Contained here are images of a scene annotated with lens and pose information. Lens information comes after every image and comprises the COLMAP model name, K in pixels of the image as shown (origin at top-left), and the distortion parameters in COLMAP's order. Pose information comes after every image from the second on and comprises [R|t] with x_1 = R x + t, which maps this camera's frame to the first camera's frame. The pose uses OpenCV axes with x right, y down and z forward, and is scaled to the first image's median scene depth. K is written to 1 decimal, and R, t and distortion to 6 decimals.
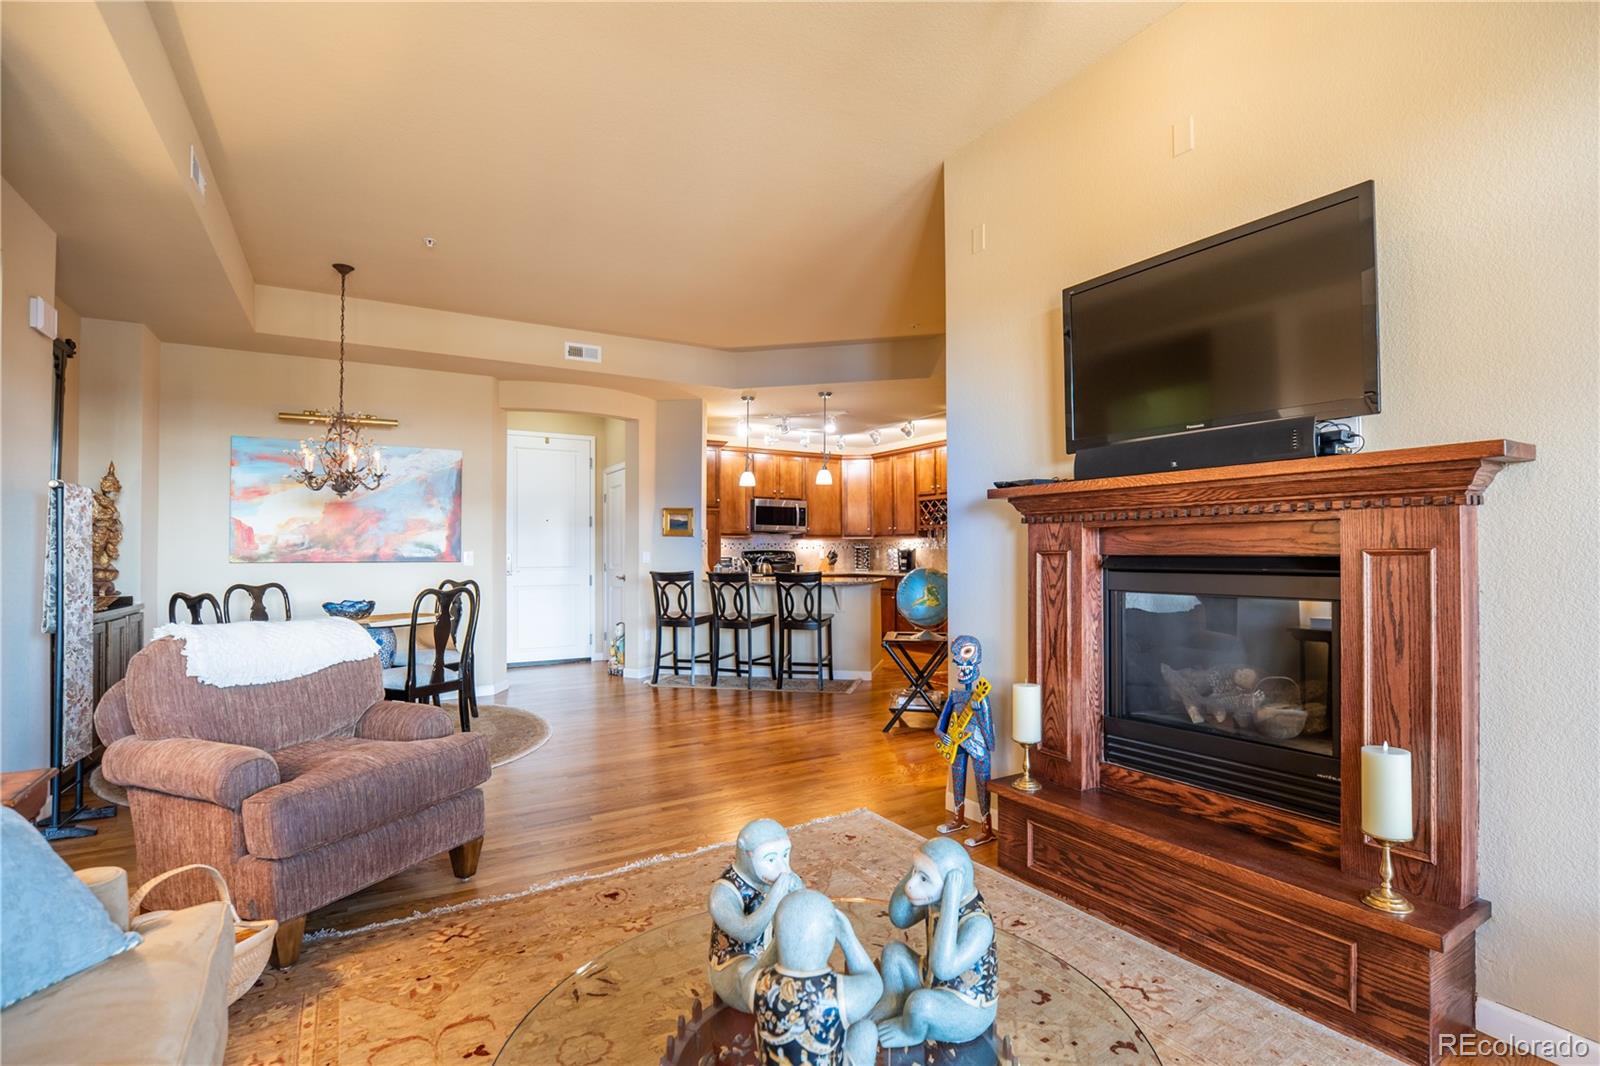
lens RADIAL K [[746.2, 0, 819.8], [0, 746.2, 543.3], [0, 0, 1]] dist [-0.038247, 0.008692]
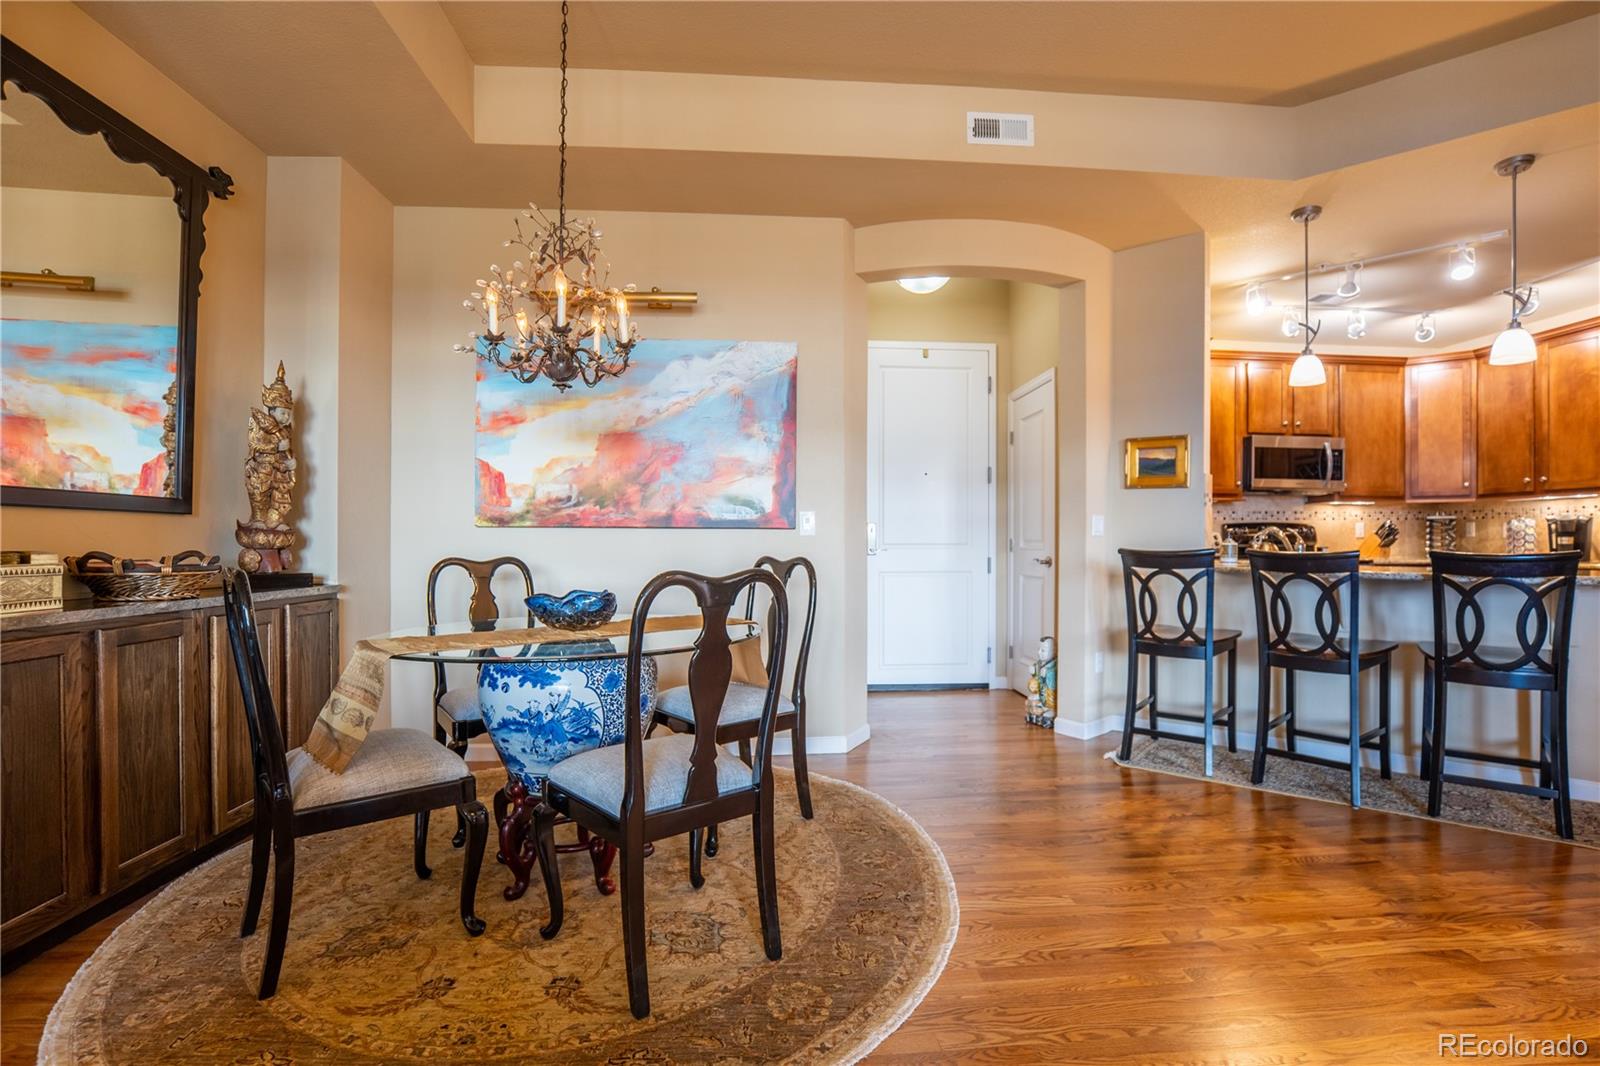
lens RADIAL K [[746.2, 0, 815.2], [0, 746.2, 544.2], [0, 0, 1]] dist [-0.038247, 0.008692]
pose [[0.888174, 0.006347, -0.459464, -0.216596], [0.000814, 0.999881, 0.015385, 0.031760], [0.459507, -0.014039, 0.888063, 0.527877]]
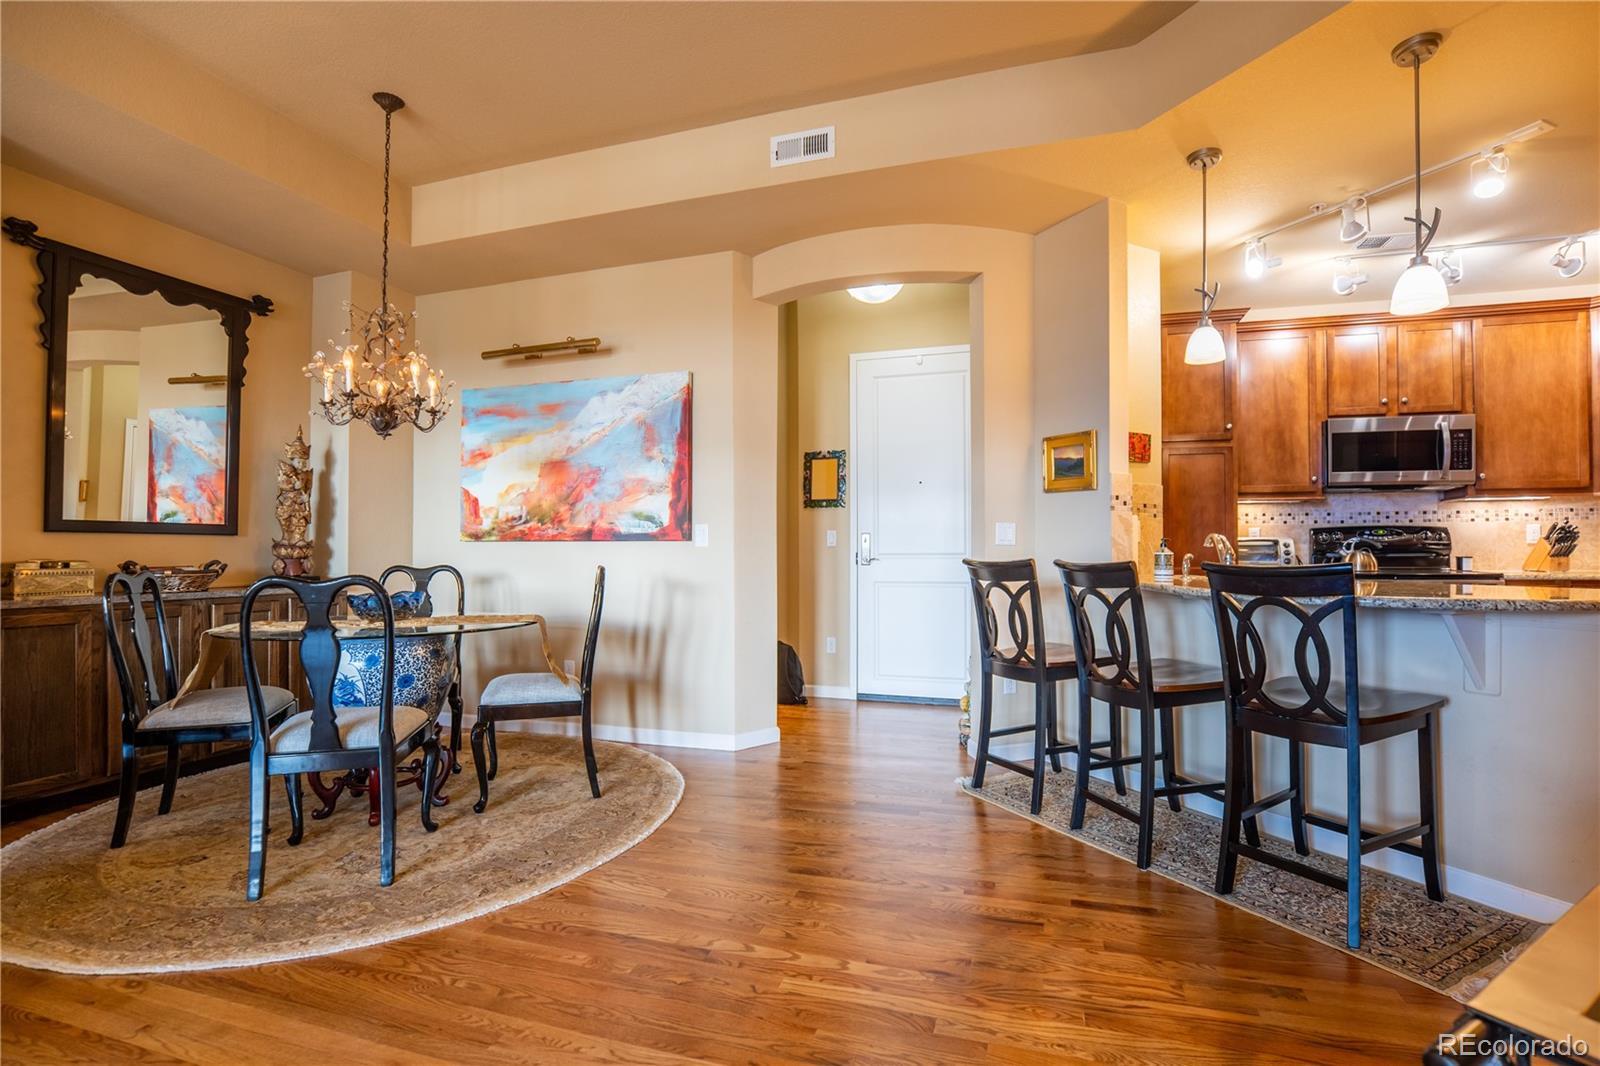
lens RADIAL K [[746.2, 0, 816.4], [0, 746.2, 543.5], [0, 0, 1]] dist [-0.038247, 0.008692]
pose [[0.648034, -0.005127, -0.761594, 0.103825], [0.008585, 0.999963, 0.000573, 0.031730], [0.761563, -0.006909, 0.648054, 0.738661]]
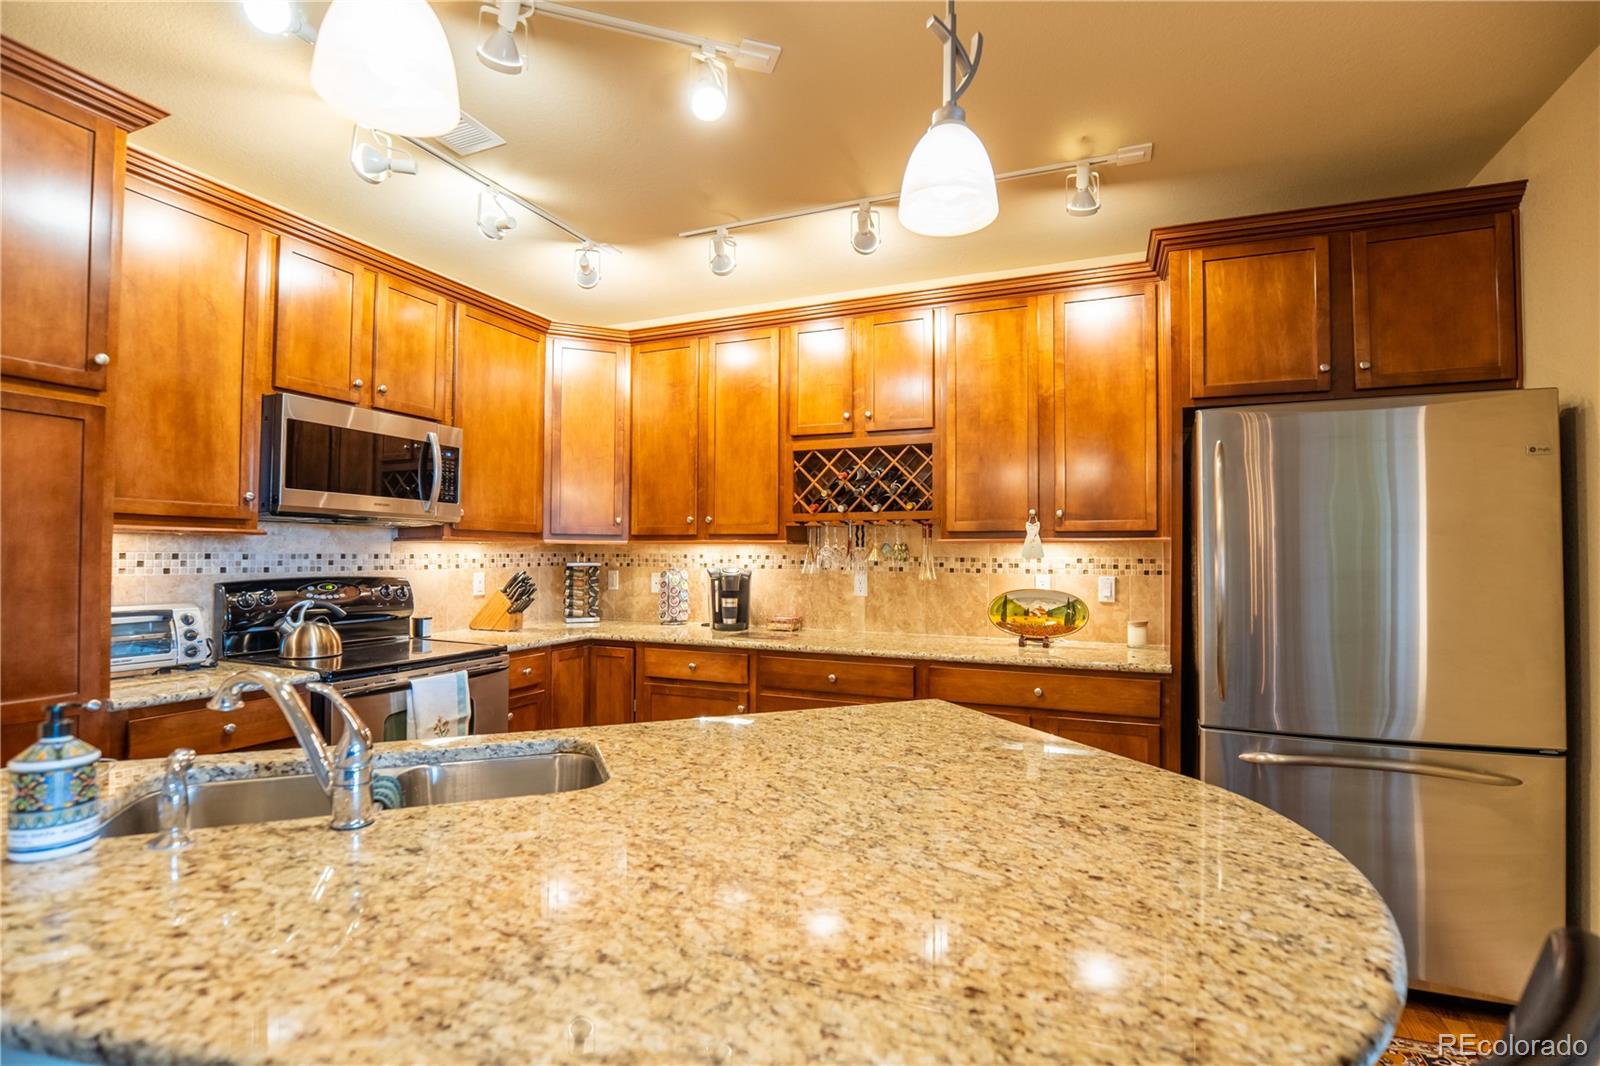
lens RADIAL K [[746.2, 0, 817.2], [0, 746.2, 545.3], [0, 0, 1]] dist [-0.038247, 0.008692]
pose [[0.811881, 0.016331, 0.583595, -0.143042], [-0.015374, 0.999860, -0.006591, -0.008345], [-0.583621, -0.003621, 0.812018, 1.138644]]
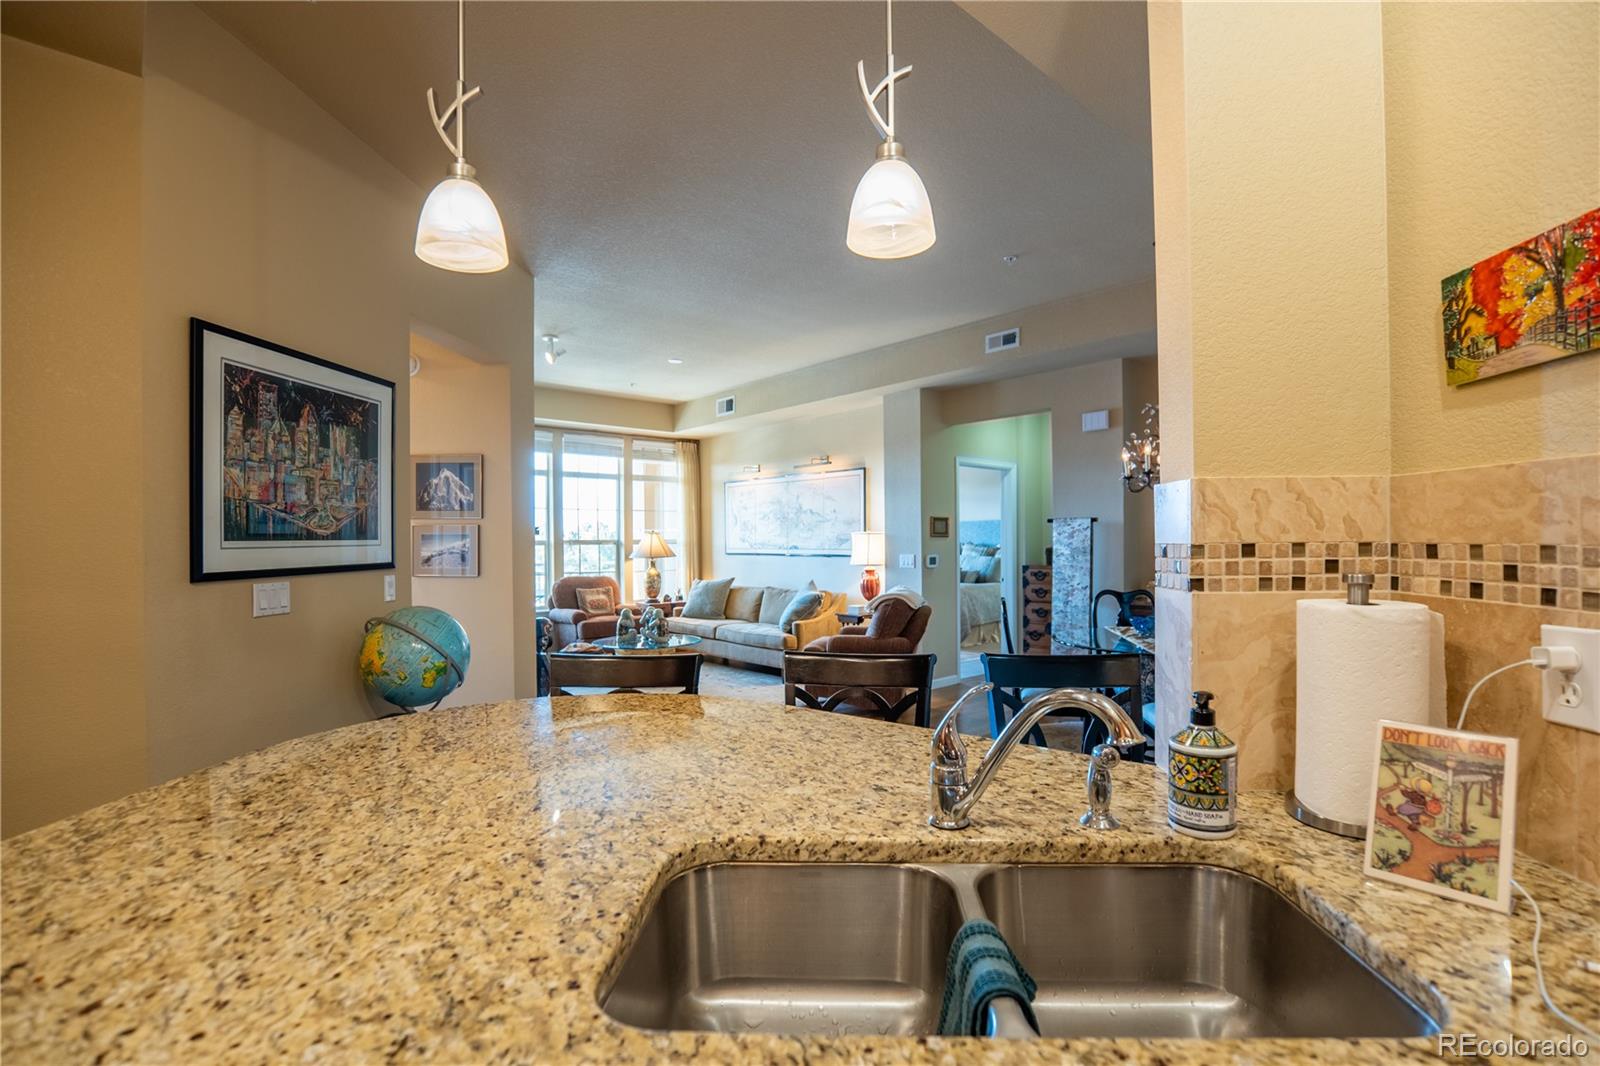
lens RADIAL K [[746.2, 0, 813.6], [0, 746.2, 532.4], [0, 0, 1]] dist [-0.038247, 0.008692]
pose [[-0.984958, 0.009969, -0.172503, -0.062503], [0.014603, 0.999565, -0.025615, -0.005912], [0.172173, -0.027749, -0.984676, 1.545391]]
